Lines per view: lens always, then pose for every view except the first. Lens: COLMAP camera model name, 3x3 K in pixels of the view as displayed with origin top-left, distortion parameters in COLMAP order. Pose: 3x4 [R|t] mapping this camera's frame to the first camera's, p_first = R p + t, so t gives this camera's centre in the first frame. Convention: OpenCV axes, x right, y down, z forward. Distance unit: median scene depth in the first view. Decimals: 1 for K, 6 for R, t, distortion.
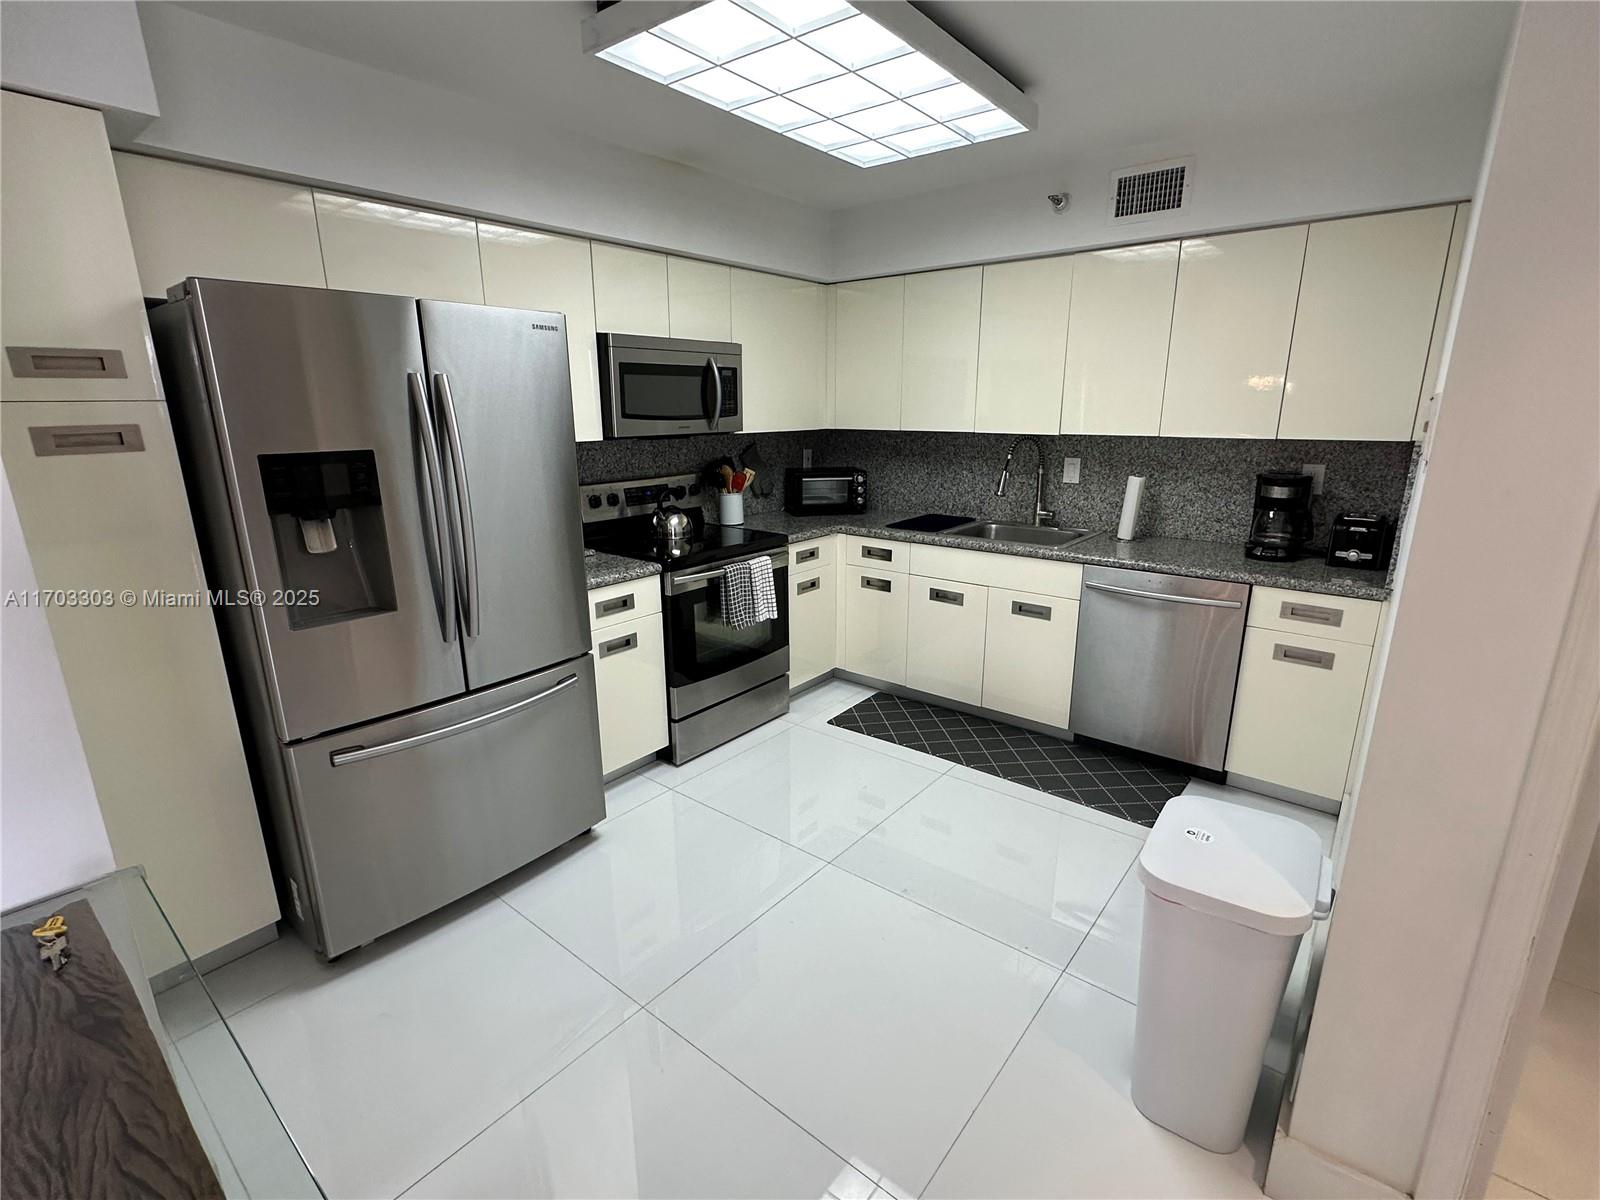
lens RADIAL K [[743.7, 0, 800.0], [0, 743.7, 600.0], [0, 0, 1]] dist [0.000452, 0.000062]
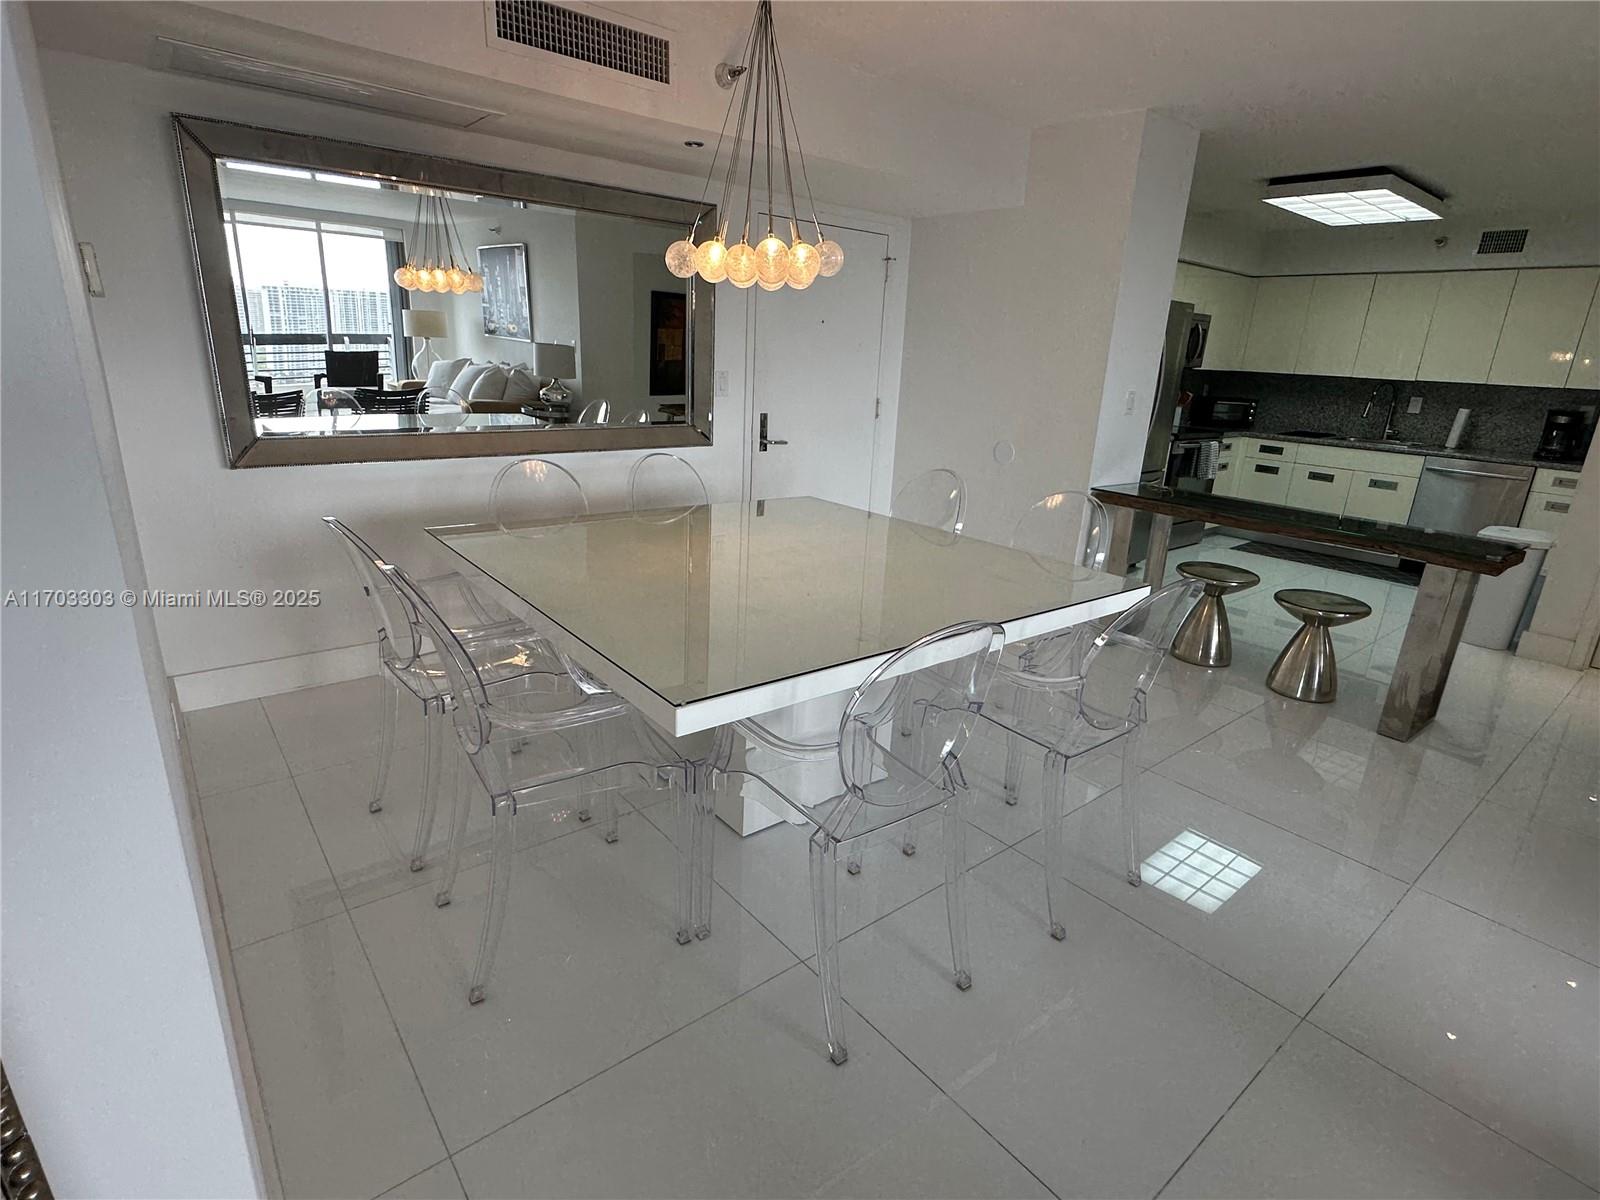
lens RADIAL K [[809.1, 0, 793.8], [0, 809.1, 602.6], [0, 0, 1]] dist [-0.003407, 0.000151]
pose [[0.977468, 0.108947, -0.180793, -0.623277], [-0.100978, 0.993490, 0.052739, 0.313286], [0.185362, -0.033295, 0.982106, -1.032989]]
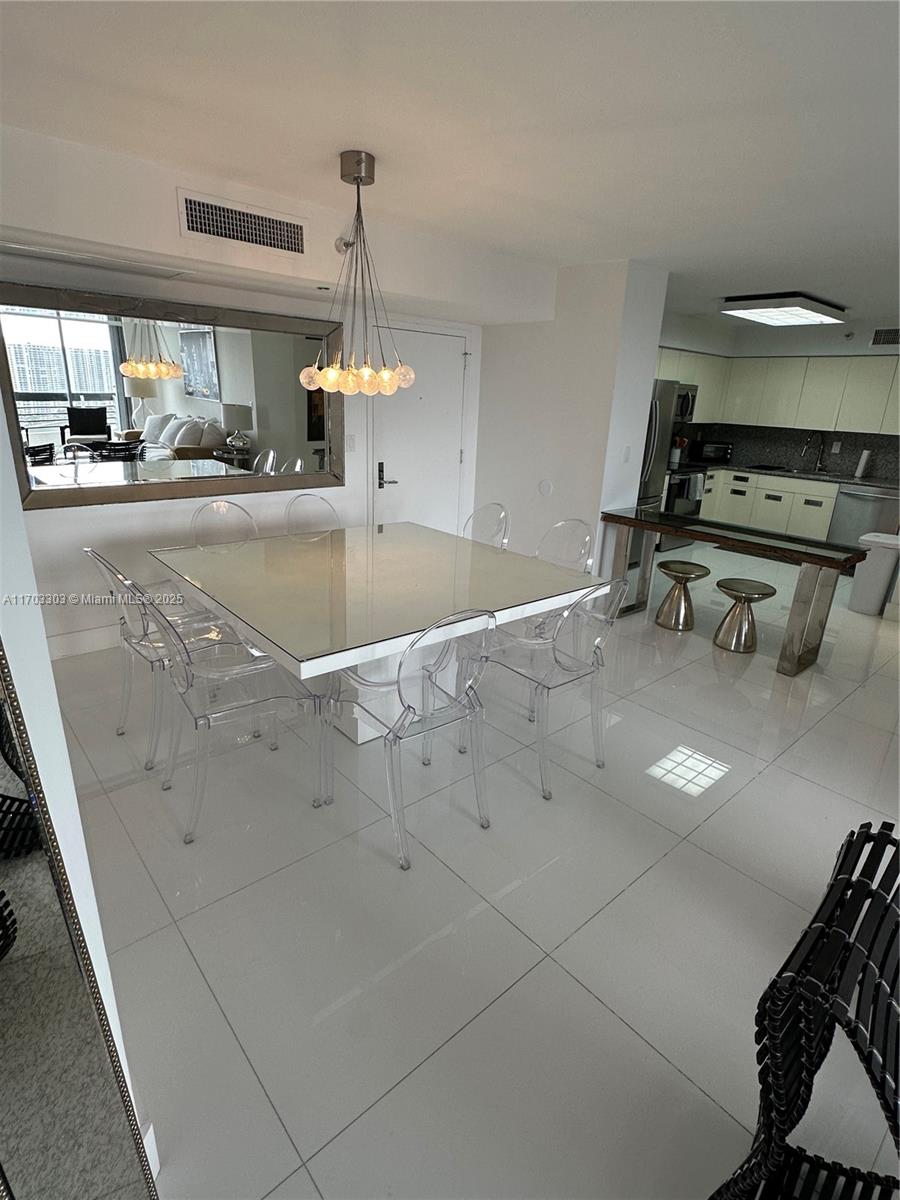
lens RADIAL K [[606.8, 0, 450.0], [0, 606.8, 600.0], [0, 0, 1]] dist [-0.003407, 0.000151]
pose [[0.985206, 0.097073, -0.141230, -0.547627], [-0.087464, 0.993508, 0.072741, 0.287824], [0.147374, -0.059312, 0.987301, -1.151819]]
